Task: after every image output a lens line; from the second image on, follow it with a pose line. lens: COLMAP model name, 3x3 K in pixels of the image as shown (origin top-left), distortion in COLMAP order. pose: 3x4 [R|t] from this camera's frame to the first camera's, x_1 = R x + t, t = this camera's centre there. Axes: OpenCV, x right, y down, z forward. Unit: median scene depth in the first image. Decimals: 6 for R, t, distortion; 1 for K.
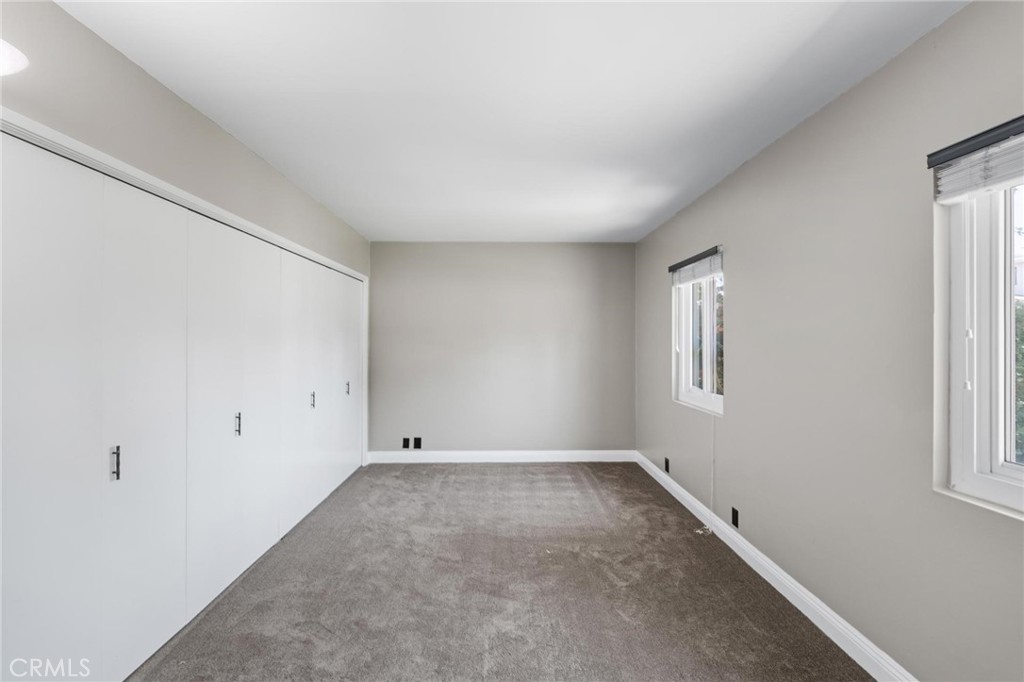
lens RADIAL K [[443.0, 0, 511.3], [0, 443.0, 333.7], [0, 0, 1]] dist [0.003729, -0.007191]
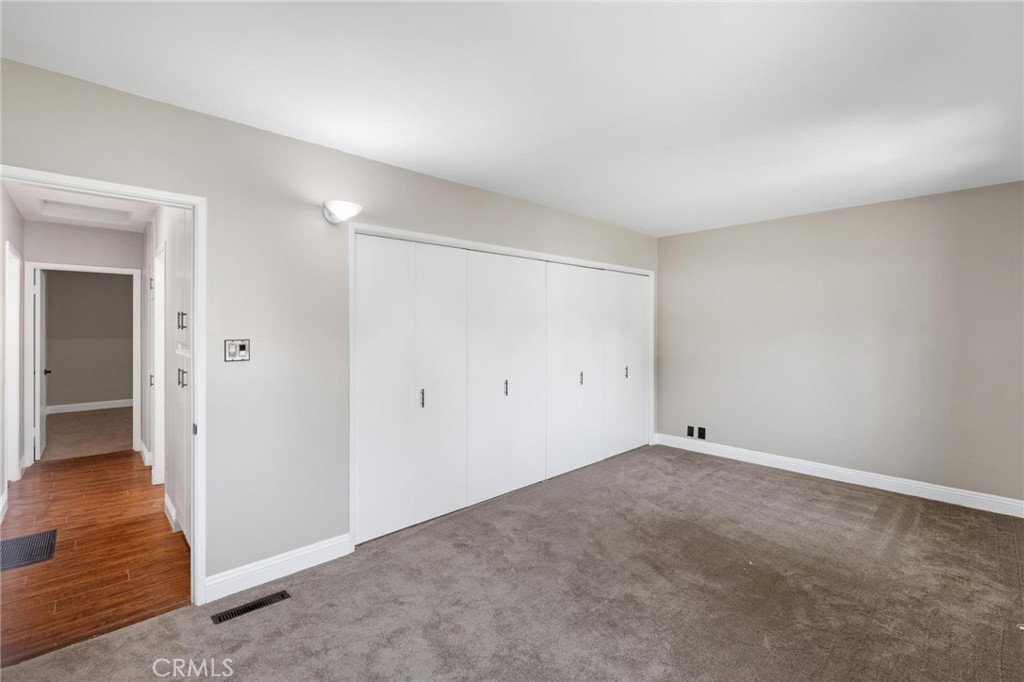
lens RADIAL K [[443.0, 0, 511.3], [0, 443.0, 333.7], [0, 0, 1]] dist [0.003729, -0.007191]
pose [[0.676210, 0.010698, -0.736631, 0.315779], [0.009141, 0.999696, 0.022910, -0.005929], [0.736652, -0.022226, 0.675906, 0.019317]]
